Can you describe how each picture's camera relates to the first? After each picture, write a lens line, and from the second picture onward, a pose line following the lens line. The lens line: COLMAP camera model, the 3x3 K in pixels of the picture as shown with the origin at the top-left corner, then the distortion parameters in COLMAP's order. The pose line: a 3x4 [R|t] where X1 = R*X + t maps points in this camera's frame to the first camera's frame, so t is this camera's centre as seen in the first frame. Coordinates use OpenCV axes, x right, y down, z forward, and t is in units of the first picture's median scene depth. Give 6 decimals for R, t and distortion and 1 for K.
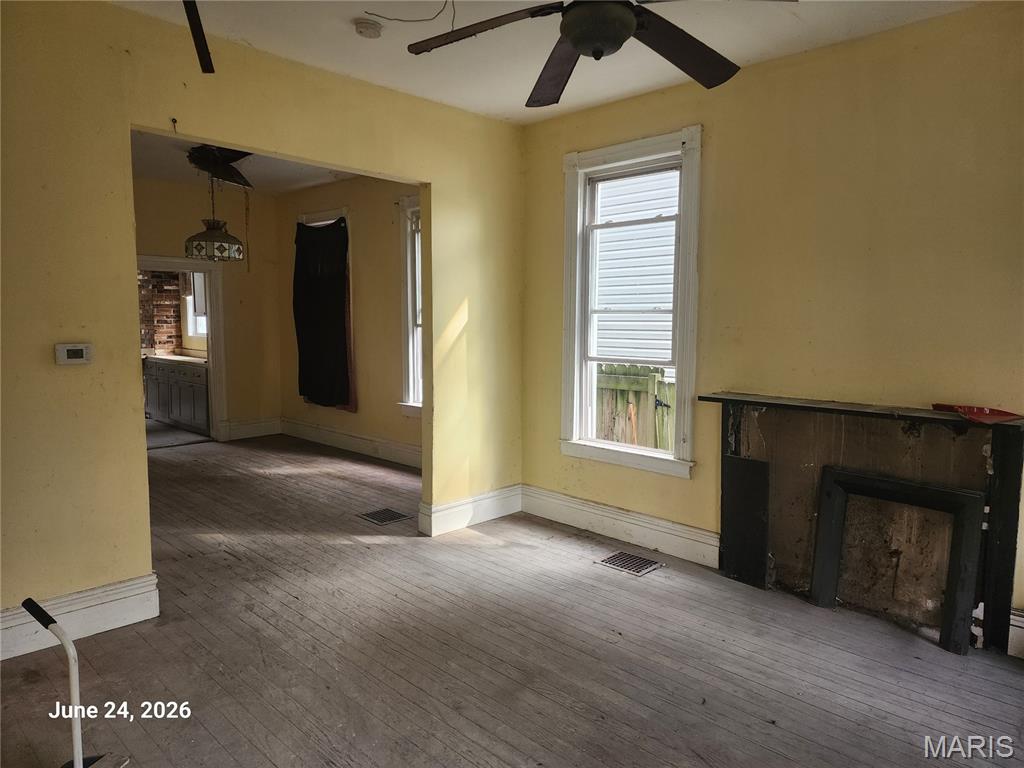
lens RADIAL K [[687.7, 0, 513.7], [0, 687.7, 385.9], [0, 0, 1]] dist [0.066143, -0.003755]
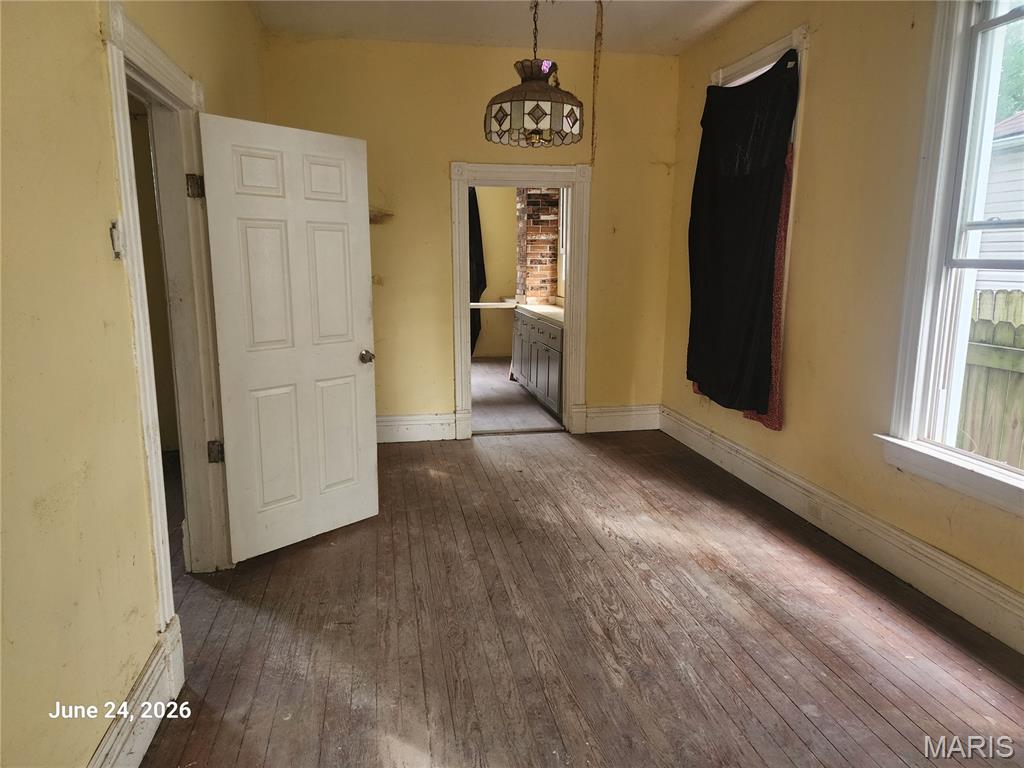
lens RADIAL K [[687.7, 0, 509.1], [0, 687.7, 382.0], [0, 0, 1]] dist [0.066143, -0.003755]
pose [[0.822714, 0.095378, -0.560397, -0.102798], [-0.051294, 0.994258, 0.093916, -0.037131], [0.566136, -0.048521, 0.822882, 0.437754]]
